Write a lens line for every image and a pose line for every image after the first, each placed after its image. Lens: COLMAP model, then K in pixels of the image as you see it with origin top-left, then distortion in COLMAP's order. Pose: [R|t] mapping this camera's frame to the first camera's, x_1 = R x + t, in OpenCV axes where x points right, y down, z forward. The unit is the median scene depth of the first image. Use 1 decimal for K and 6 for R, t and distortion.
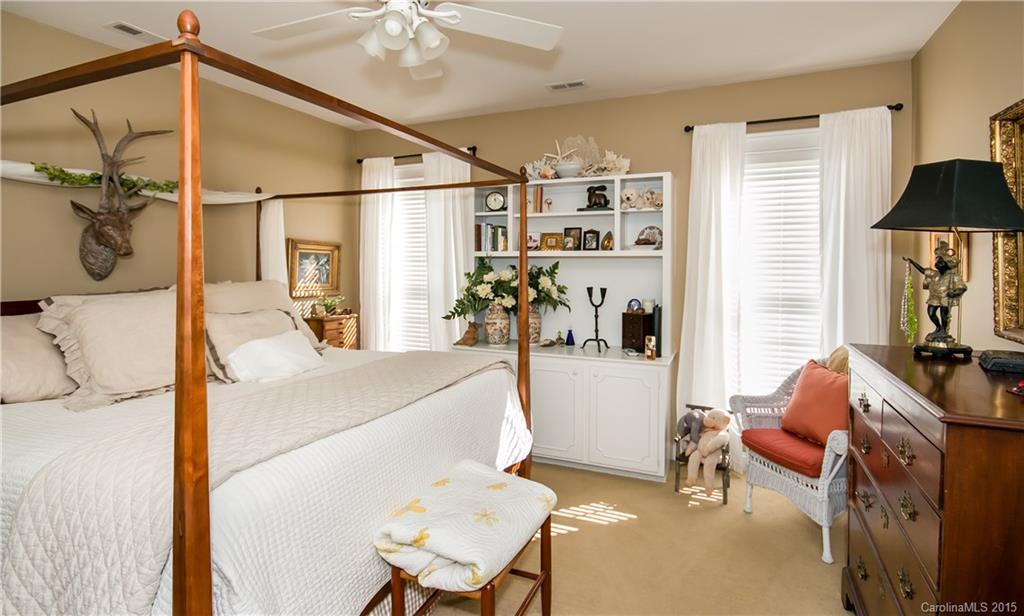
lens RADIAL K [[495.6, 0, 512.0], [0, 495.6, 308.0], [0, 0, 1]] dist [0.001160, 0.000460]
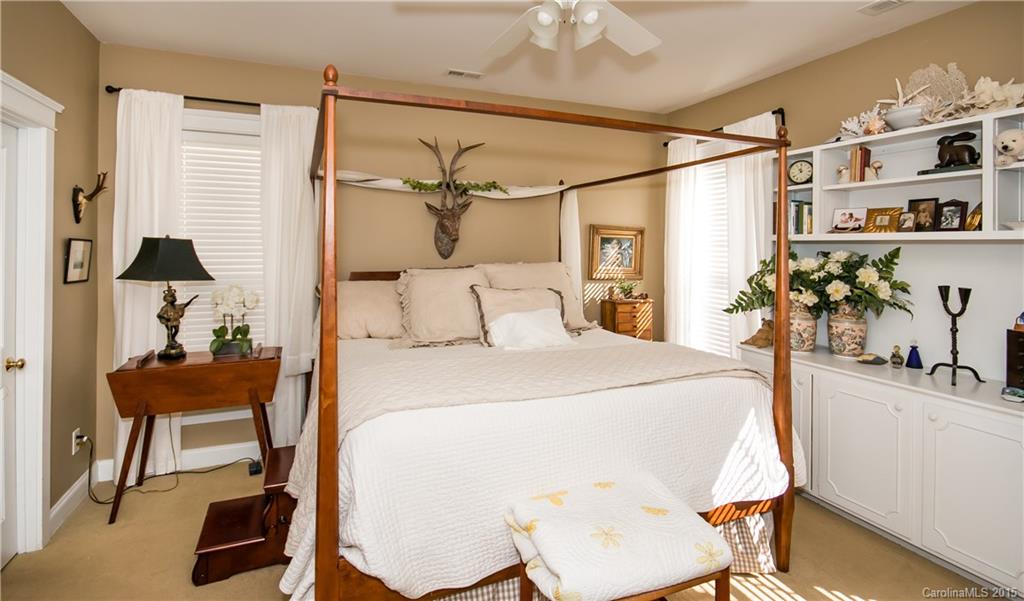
lens RADIAL K [[501.4, 0, 511.0], [0, 501.4, 277.4], [0, 0, 1]] dist [0.017543, 0.000333]
pose [[0.724345, 0.048402, -0.687737, 0.200230], [-0.069463, 0.997580, -0.002952, -0.010497], [0.685930, 0.049910, 0.725954, 0.096393]]
